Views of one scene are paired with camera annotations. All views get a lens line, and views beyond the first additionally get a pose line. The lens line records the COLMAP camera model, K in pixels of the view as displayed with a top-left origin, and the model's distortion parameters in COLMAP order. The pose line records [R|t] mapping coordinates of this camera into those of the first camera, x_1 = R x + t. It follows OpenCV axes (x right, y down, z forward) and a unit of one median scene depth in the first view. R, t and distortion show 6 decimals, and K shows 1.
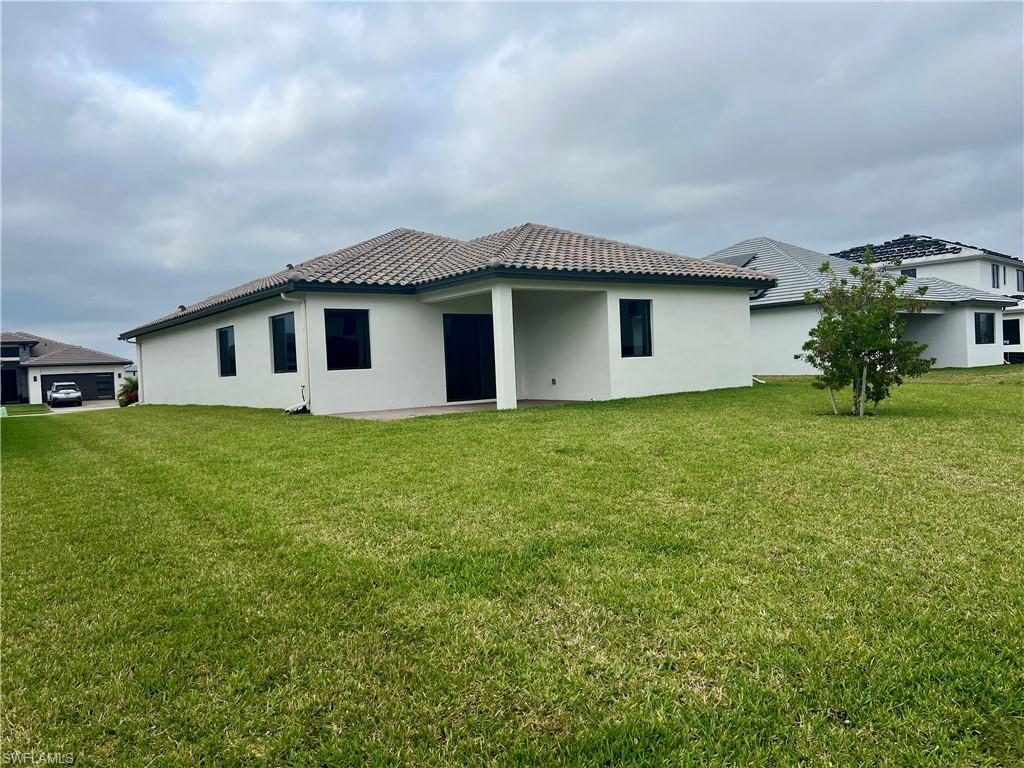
lens RADIAL K [[762.8, 0, 508.2], [0, 762.8, 374.9], [0, 0, 1]] dist [0.061823, -0.073786]
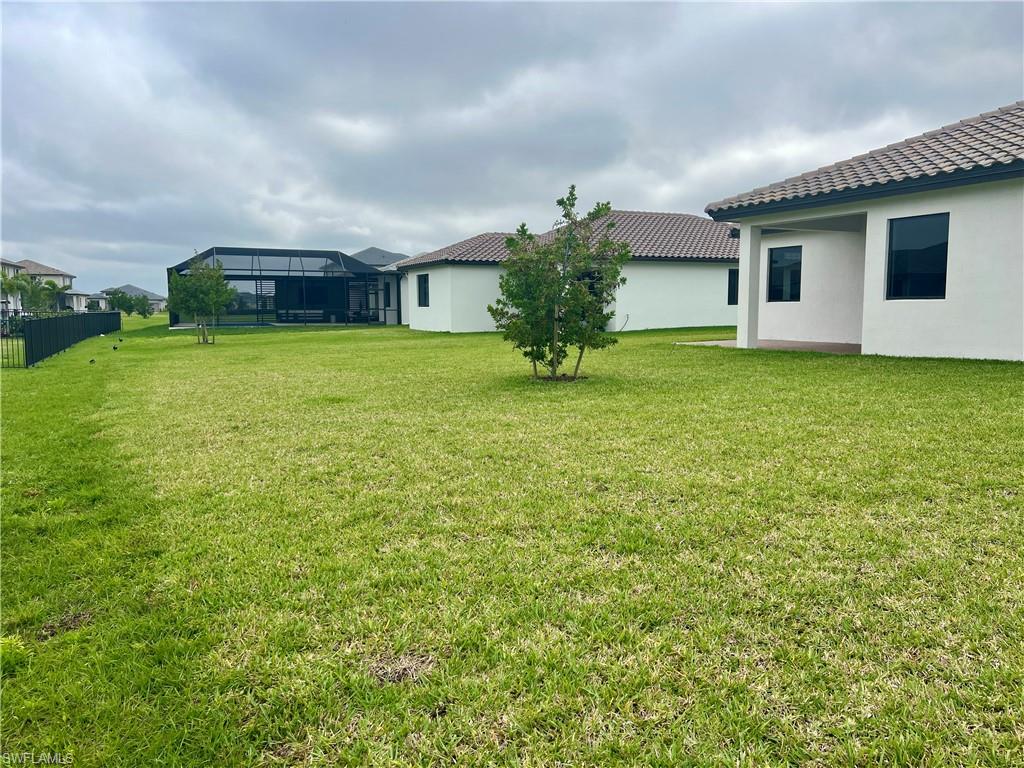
lens RADIAL K [[762.8, 0, 514.7], [0, 762.8, 382.0], [0, 0, 1]] dist [0.061823, -0.073786]
pose [[-0.129289, 0.140823, -0.981556, 0.941028], [0.005956, 0.989957, 0.141244, -0.051429], [0.991589, 0.012415, -0.128829, 0.741415]]
